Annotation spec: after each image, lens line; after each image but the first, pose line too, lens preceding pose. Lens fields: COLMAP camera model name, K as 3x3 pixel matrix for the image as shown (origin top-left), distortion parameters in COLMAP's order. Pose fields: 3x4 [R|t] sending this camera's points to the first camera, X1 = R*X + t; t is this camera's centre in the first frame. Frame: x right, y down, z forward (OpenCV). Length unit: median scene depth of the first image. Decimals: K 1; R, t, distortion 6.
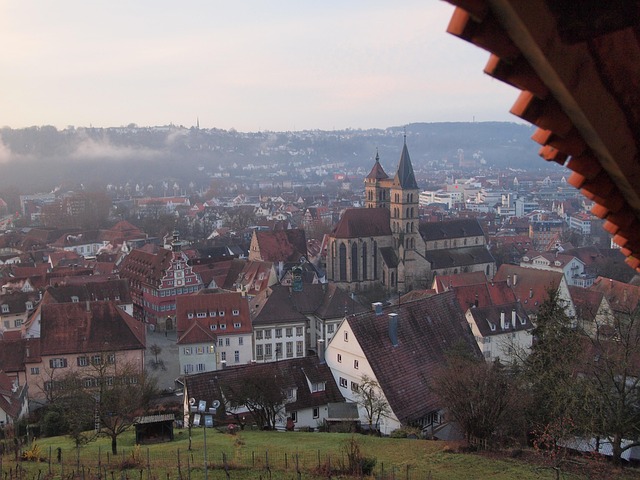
lens RADIAL K [[687.0, 0, 266.5], [0, 687.0, 240.4], [0, 0, 1]] dist [0.005213, -0.141726]
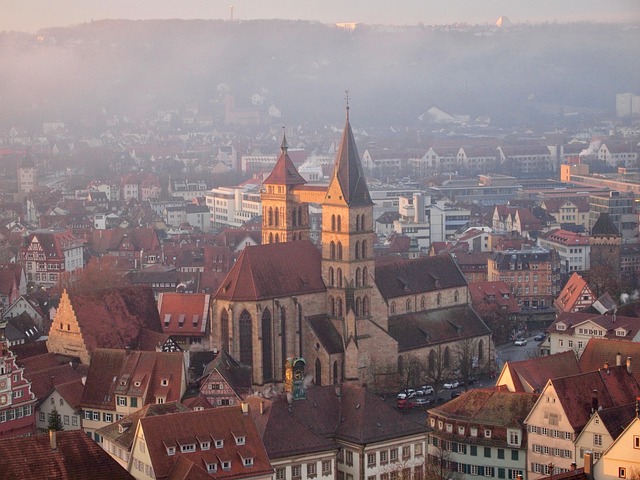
lens RADIAL K [[1641.2, 0, 217.0], [0, 1641.2, 240.0], [0, 0, 1]] dist [0.069377, -0.549325]
pose [[0.956419, -0.025531, 0.290879, -0.272098], [0.034729, 0.999045, -0.026501, -0.017432], [-0.289925, 0.035448, 0.956393, -0.200574]]
